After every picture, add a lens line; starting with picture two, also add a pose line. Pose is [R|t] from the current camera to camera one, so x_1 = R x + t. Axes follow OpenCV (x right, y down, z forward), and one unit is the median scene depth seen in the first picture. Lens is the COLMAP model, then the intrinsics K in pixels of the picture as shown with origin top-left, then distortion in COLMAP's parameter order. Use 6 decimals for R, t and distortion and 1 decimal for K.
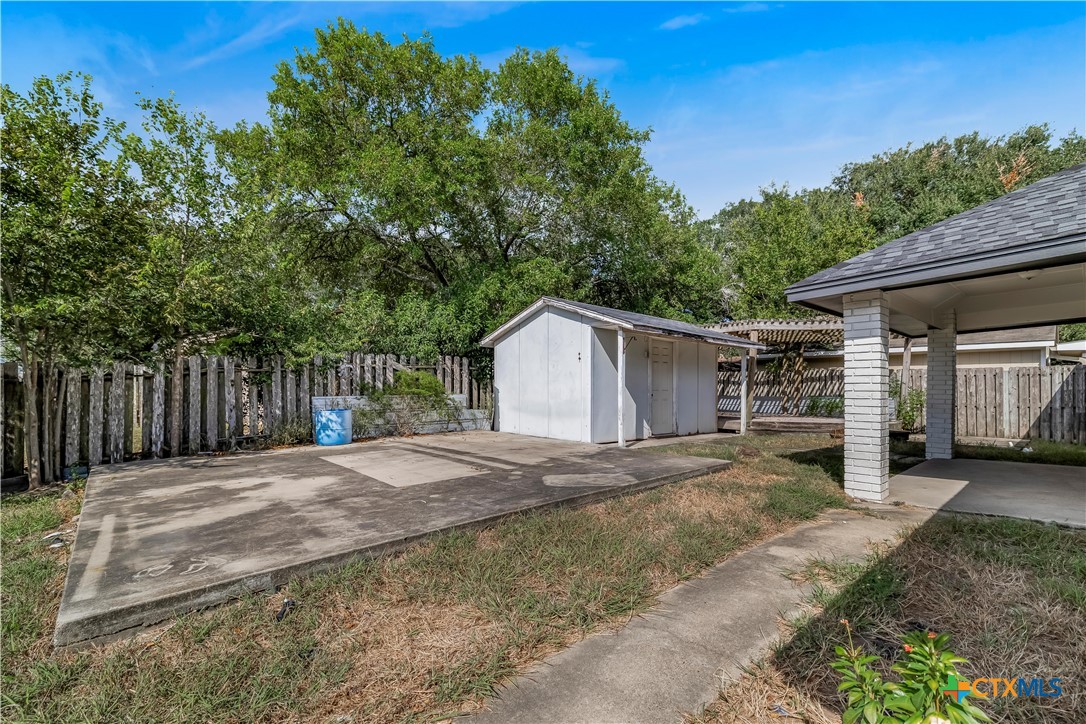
lens RADIAL K [[455.9, 0, 542.8], [0, 455.9, 357.1], [0, 0, 1]] dist [0.001932, 0.000395]
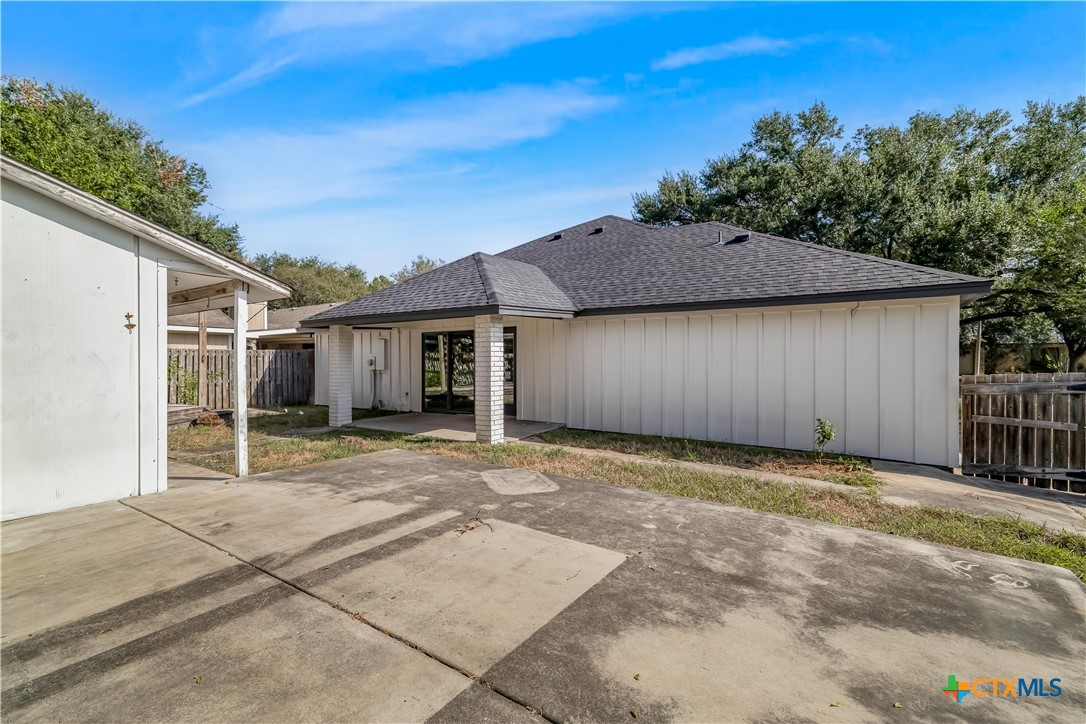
lens RADIAL K [[459.7, 0, 545.8], [0, 459.7, 358.0], [0, 0, 1]] dist [0.000581, -0.000121]
pose [[-0.220193, 0.001628, 0.975455, -1.153732], [-0.065794, 0.997696, -0.016517, 0.040076], [-0.973235, -0.067816, -0.219578, 1.607609]]
